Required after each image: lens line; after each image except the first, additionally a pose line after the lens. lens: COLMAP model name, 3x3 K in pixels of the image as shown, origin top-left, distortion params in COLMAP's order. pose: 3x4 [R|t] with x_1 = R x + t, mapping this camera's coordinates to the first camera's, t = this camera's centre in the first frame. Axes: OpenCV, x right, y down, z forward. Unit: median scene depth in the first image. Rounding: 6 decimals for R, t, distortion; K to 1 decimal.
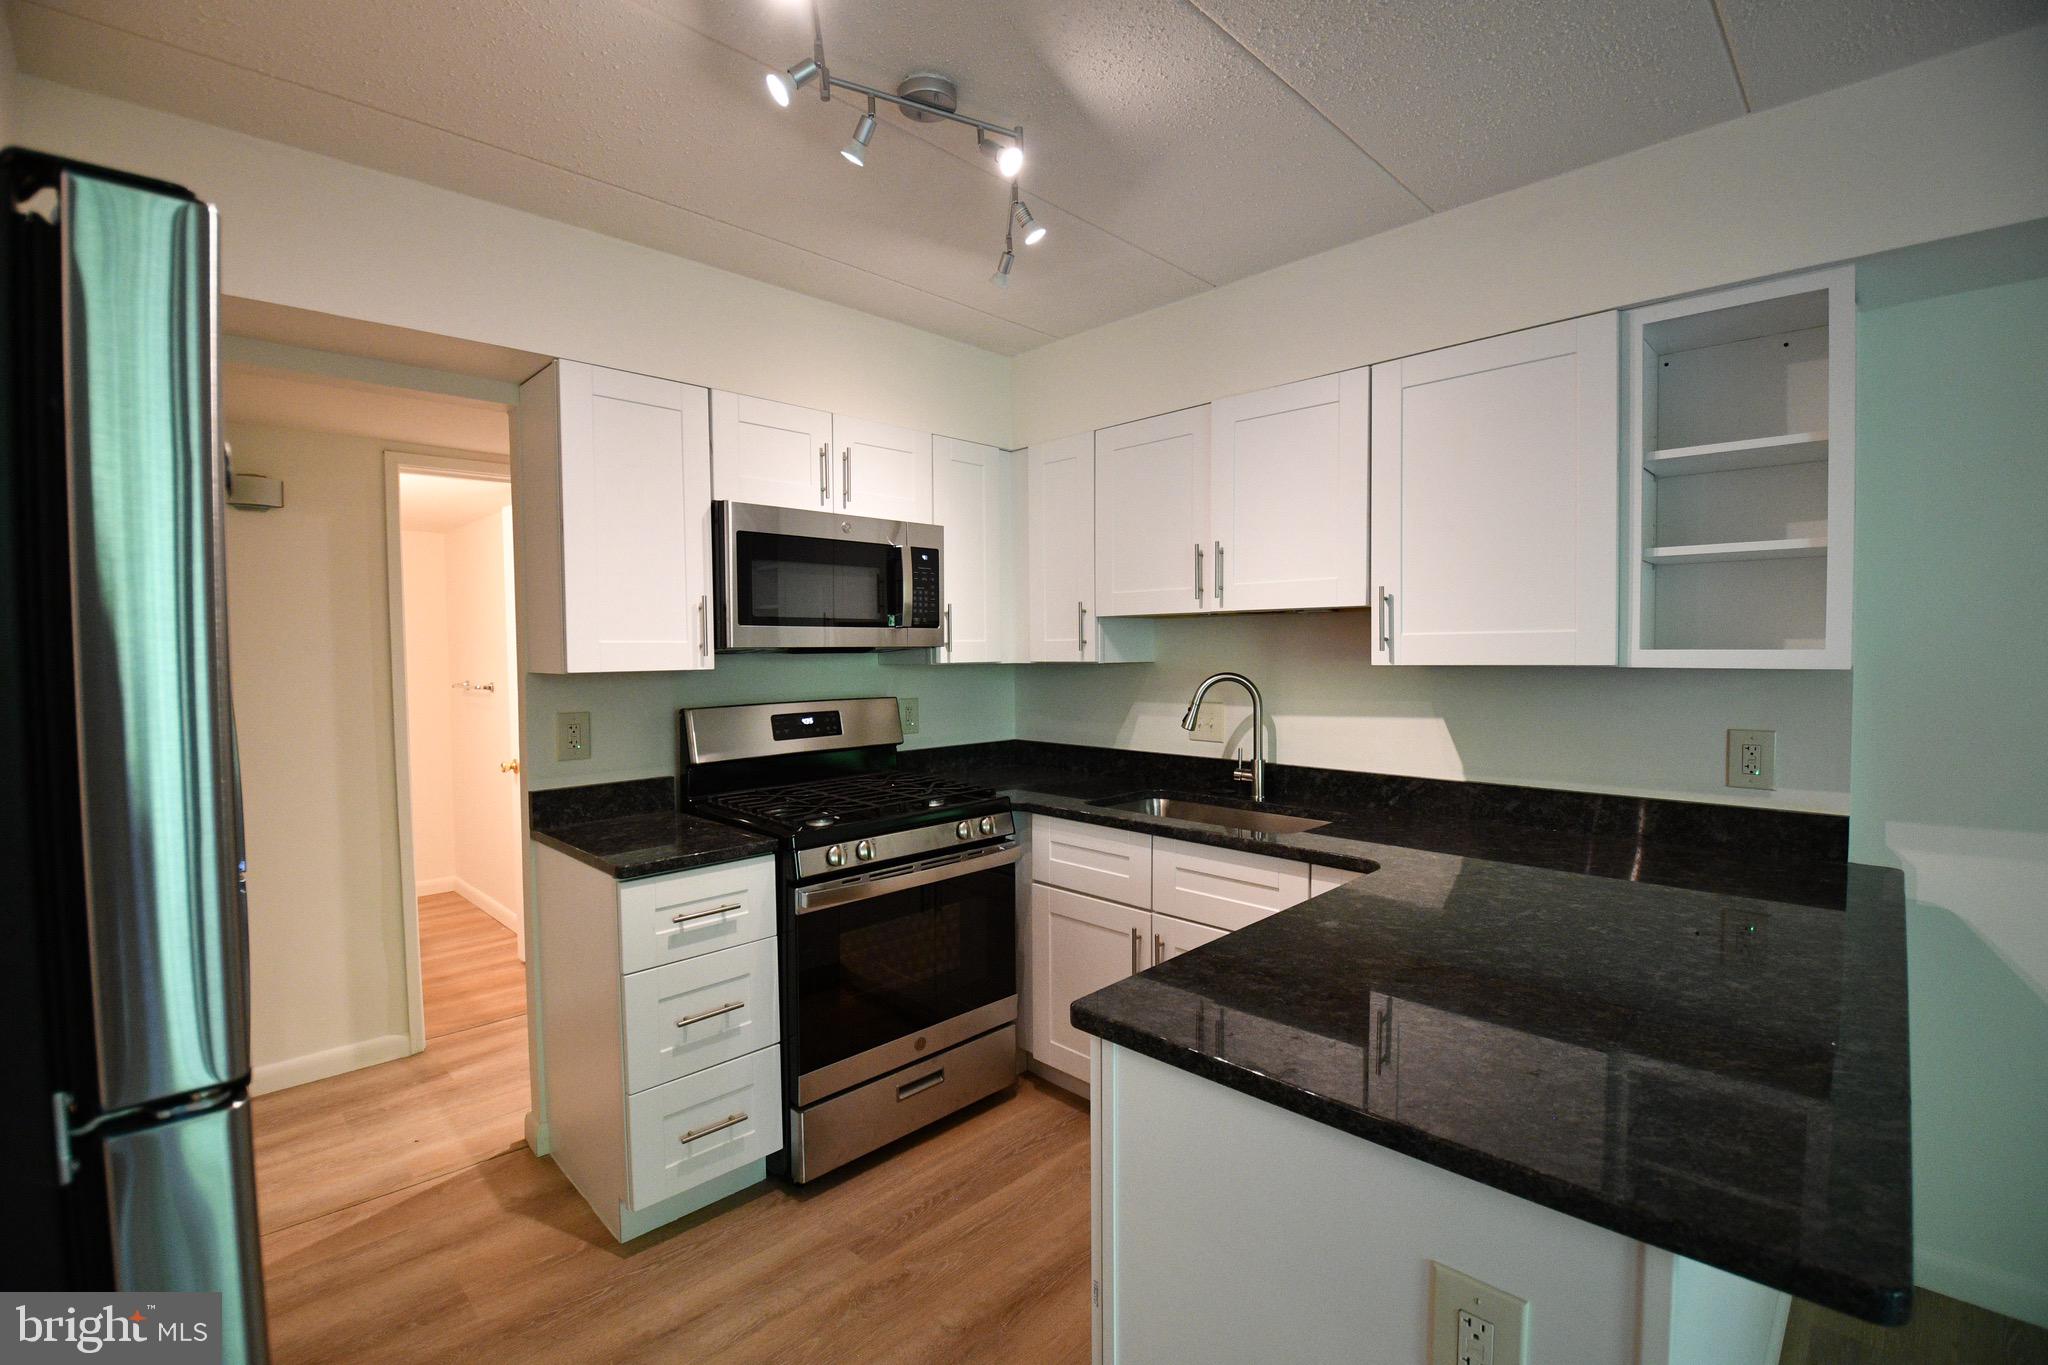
lens RADIAL K [[904.2, 0, 1022.8], [0, 904.2, 679.9], [0, 0, 1]] dist [-0.010052, -0.001667]
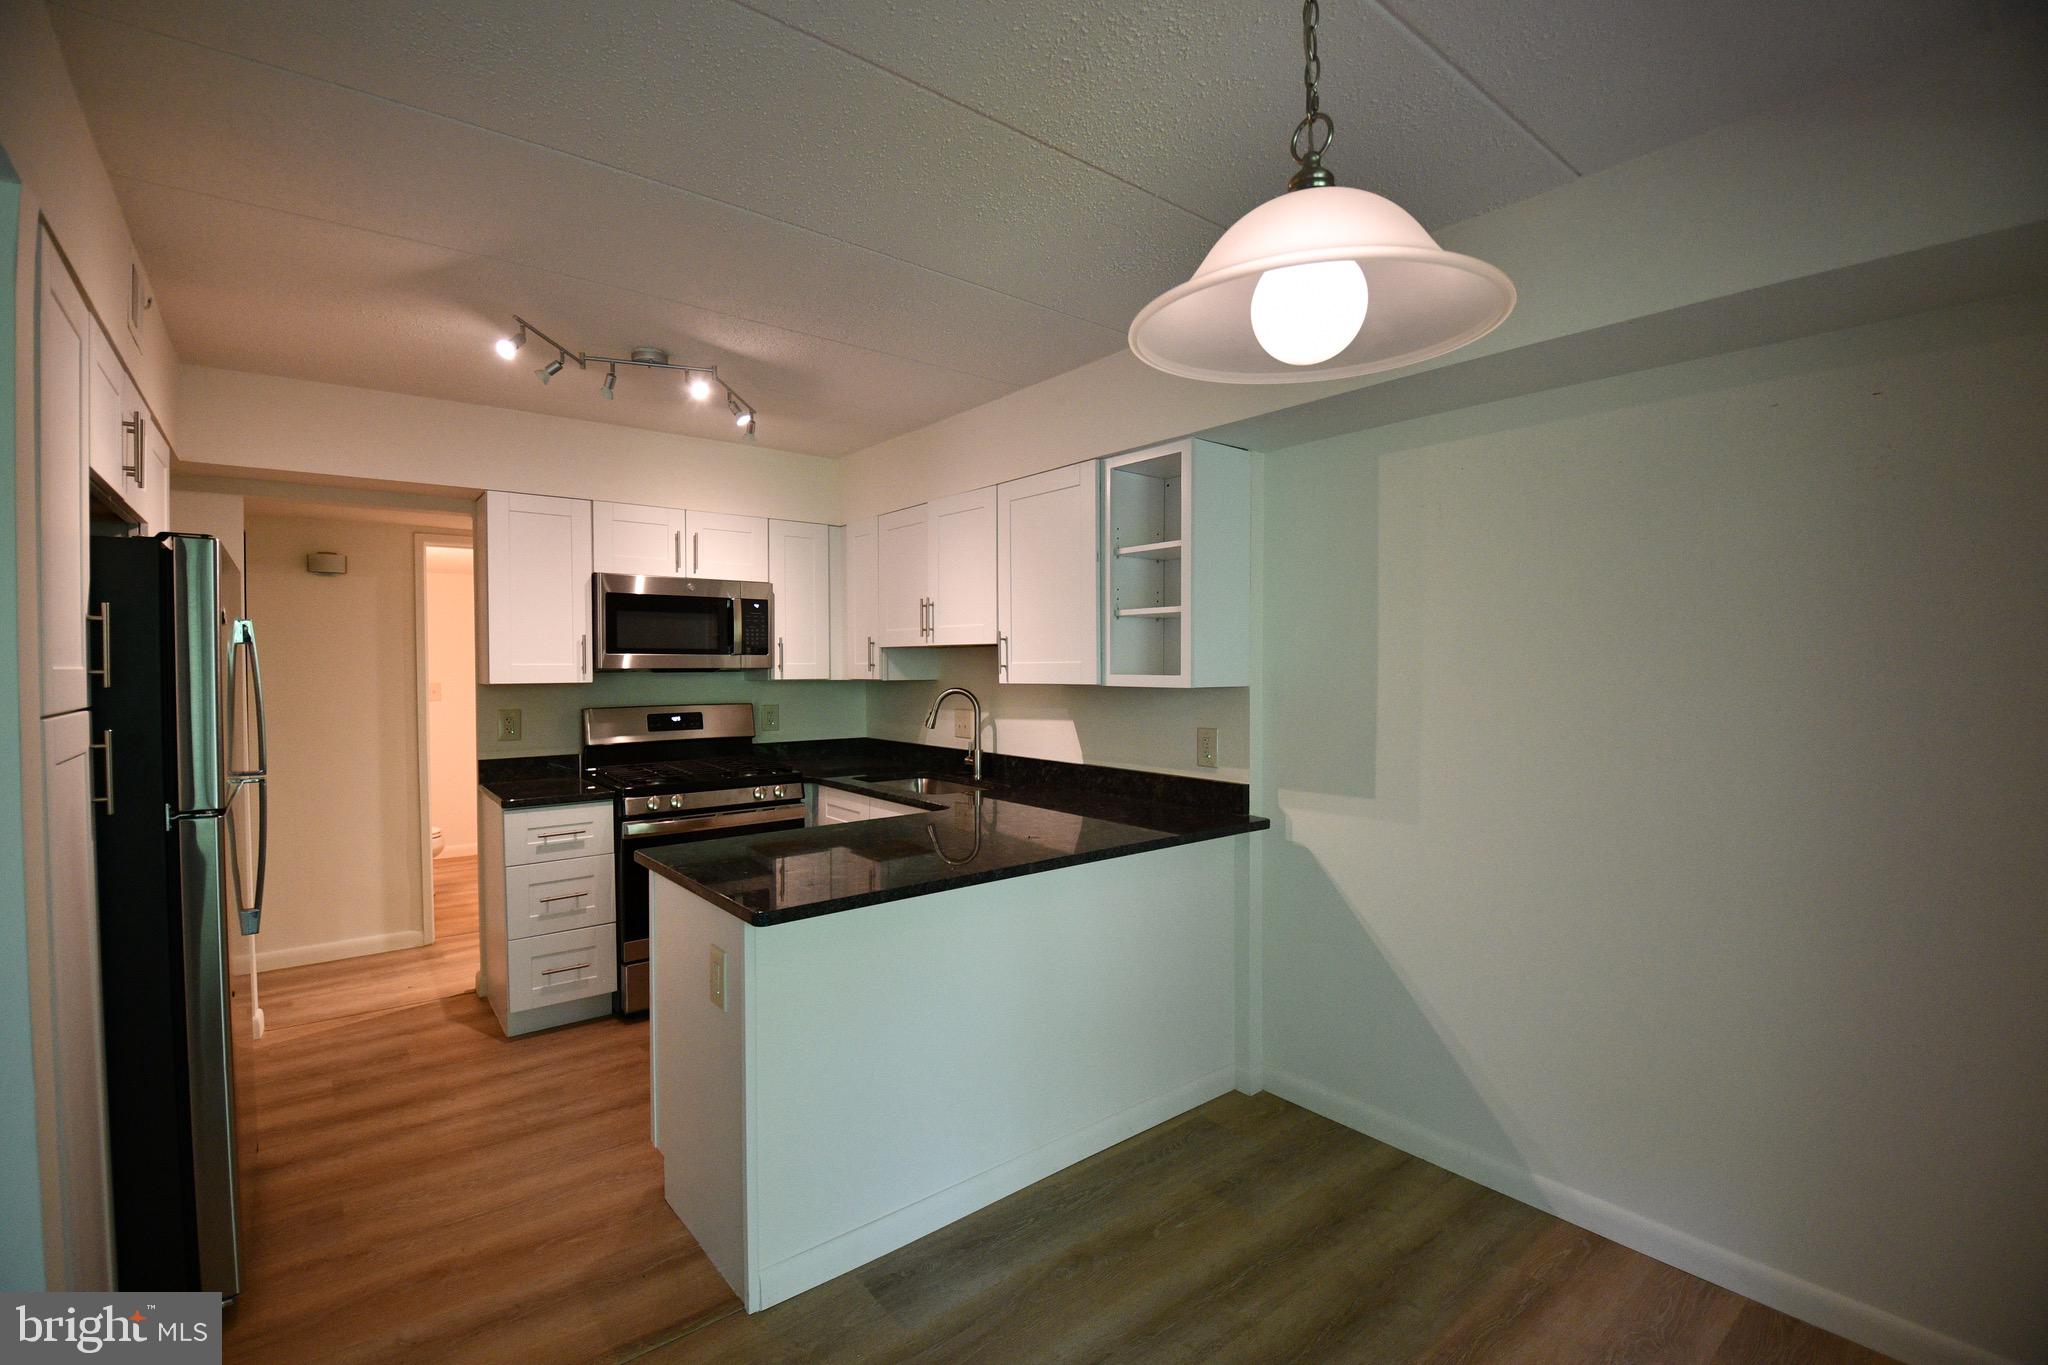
lens RADIAL K [[904.2, 0, 1025.4], [0, 904.2, 680.1], [0, 0, 1]] dist [-0.010052, -0.001667]
pose [[0.994714, 0.007706, -0.102395, 0.530311], [-0.009424, 0.999823, -0.016309, 0.002309], [0.102251, 0.017187, 0.994610, -0.435422]]
